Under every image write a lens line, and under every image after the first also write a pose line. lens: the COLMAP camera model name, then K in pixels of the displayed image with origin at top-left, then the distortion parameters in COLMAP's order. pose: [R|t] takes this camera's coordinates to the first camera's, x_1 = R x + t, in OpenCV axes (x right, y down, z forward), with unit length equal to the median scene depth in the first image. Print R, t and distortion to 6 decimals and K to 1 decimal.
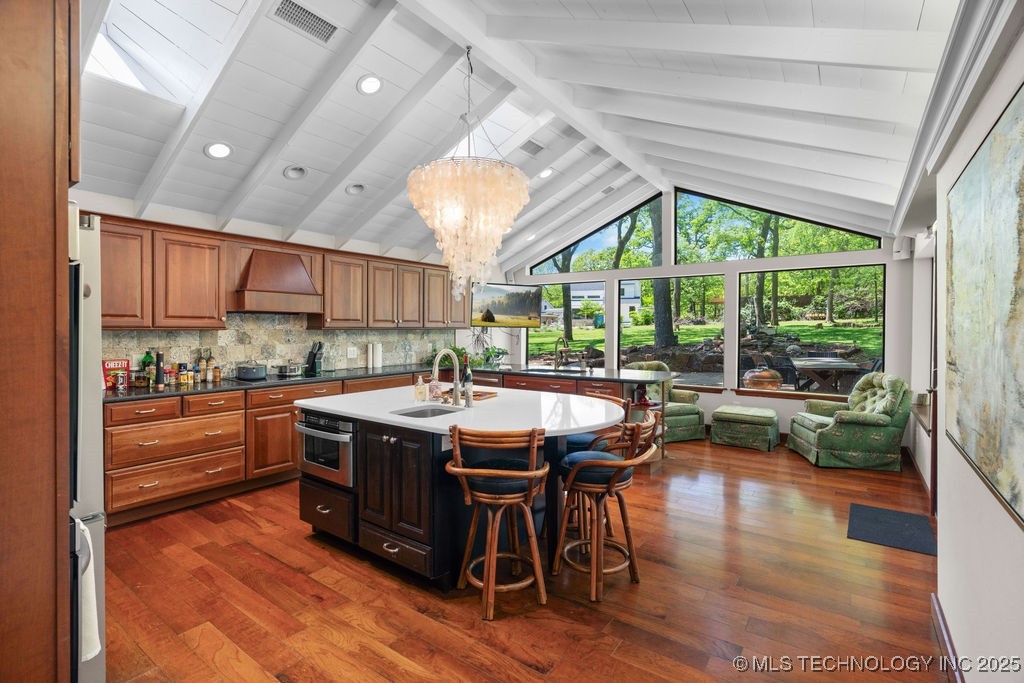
lens RADIAL K [[469.8, 0, 510.6], [0, 469.8, 337.9], [0, 0, 1]] dist [0.001132, 0.000108]
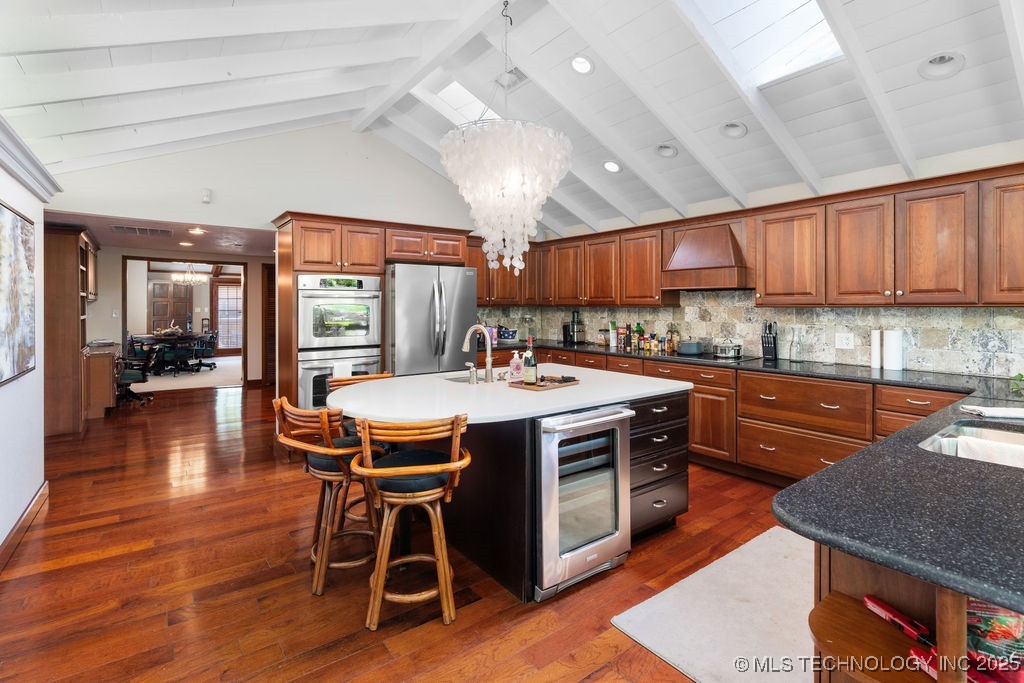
lens RADIAL K [[469.8, 0, 501.9], [0, 469.8, 305.1], [0, 0, 1]] dist [0.001132, 0.000108]
pose [[-0.319958, 0.007118, -0.947405, 0.518157], [-0.004180, 0.999951, 0.008925, -0.027178], [0.947422, 0.006816, -0.319913, 0.841764]]
